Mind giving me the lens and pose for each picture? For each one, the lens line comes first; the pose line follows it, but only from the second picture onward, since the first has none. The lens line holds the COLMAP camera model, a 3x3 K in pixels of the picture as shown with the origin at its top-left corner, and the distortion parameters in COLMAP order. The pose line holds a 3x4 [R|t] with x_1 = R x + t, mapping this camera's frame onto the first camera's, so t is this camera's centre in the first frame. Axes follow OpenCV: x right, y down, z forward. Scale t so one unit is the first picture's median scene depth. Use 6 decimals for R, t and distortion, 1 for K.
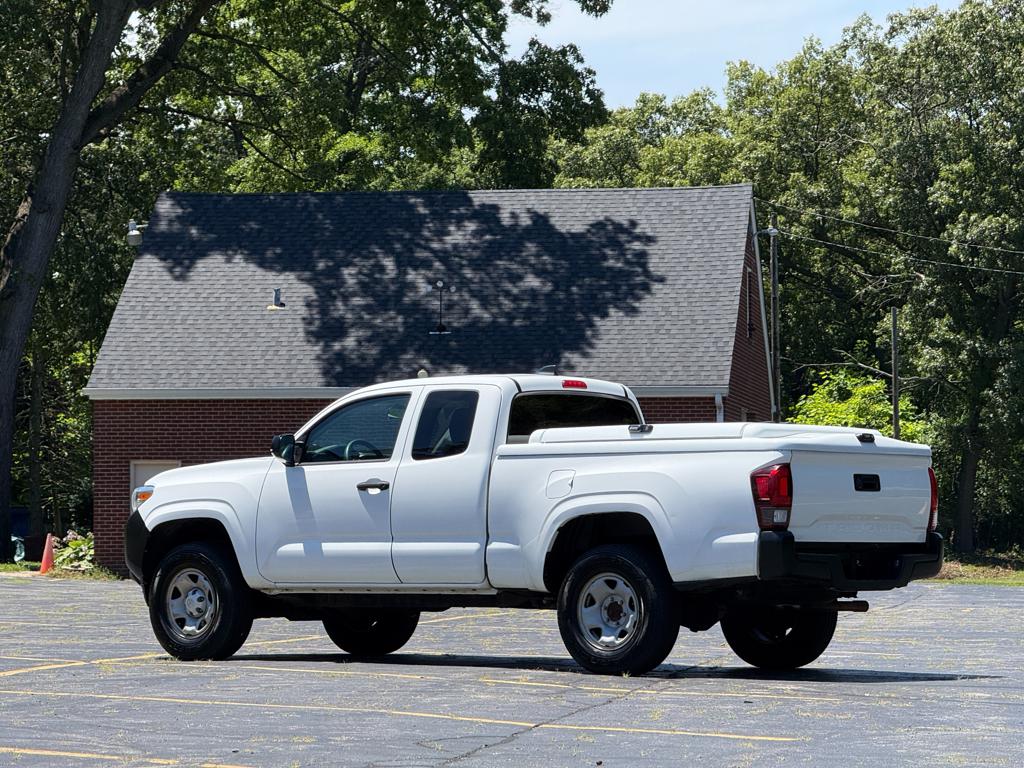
lens RADIAL K [[3613.8, 0, 512.0], [0, 3613.8, 384.0], [0, 0, 1]] dist [0.172826, 4.128191]
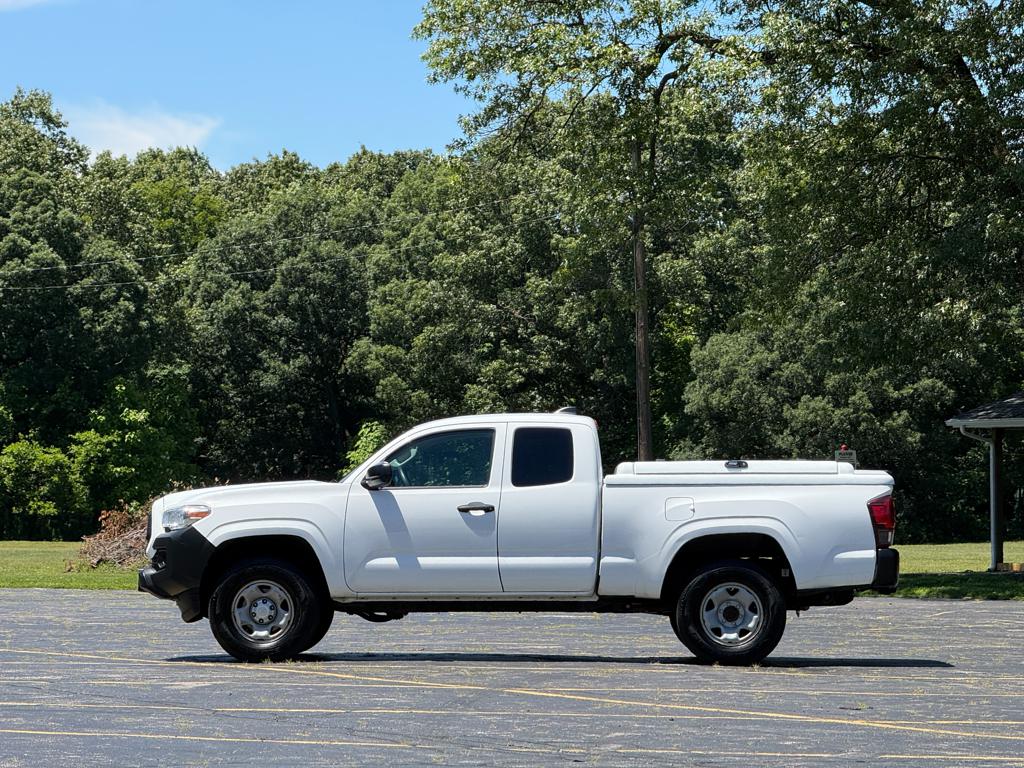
lens RADIAL K [[3613.8, 0, 512.0], [0, 3613.8, 384.0], [0, 0, 1]] dist [0.172826, 4.128191]
pose [[0.787349, 0.020366, 0.616171, -0.750188], [-0.028264, 0.999596, 0.003077, -0.015740], [-0.615859, -0.019838, 0.787606, 0.079901]]
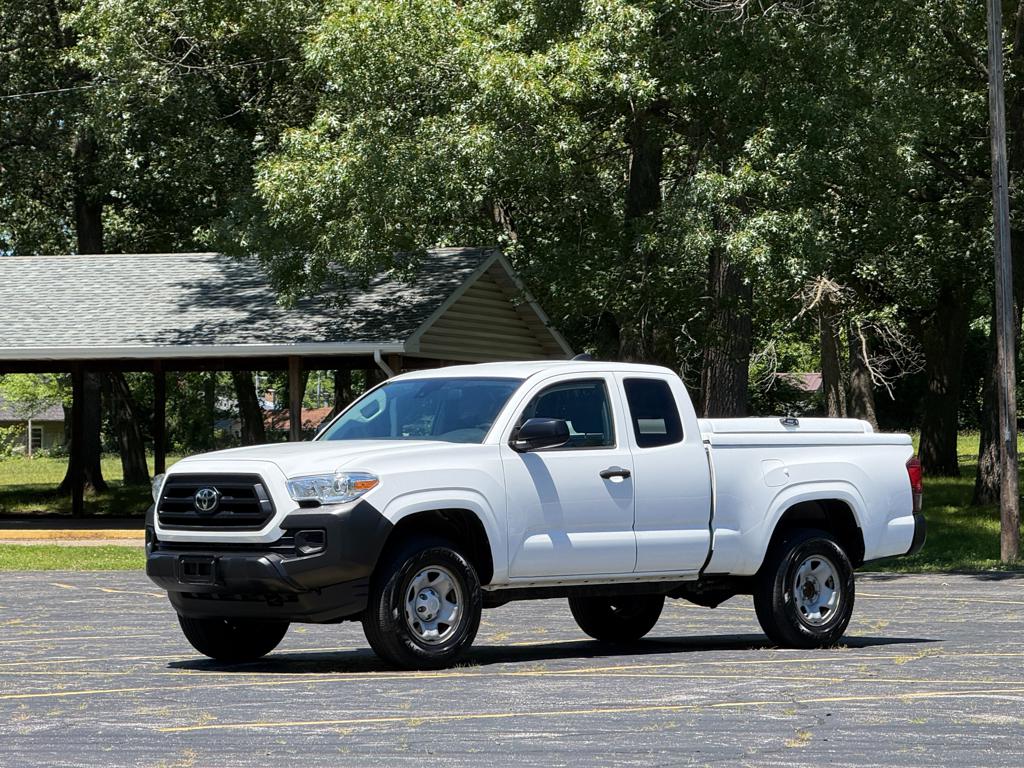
lens RADIAL K [[3613.8, 0, 512.0], [0, 3613.8, 384.0], [0, 0, 1]] dist [0.172826, 4.128191]
pose [[0.117856, 0.020243, 0.992824, -1.014832], [-0.037995, 0.999152, -0.015862, 0.020640], [-0.992304, -0.035853, 0.118526, 0.918892]]
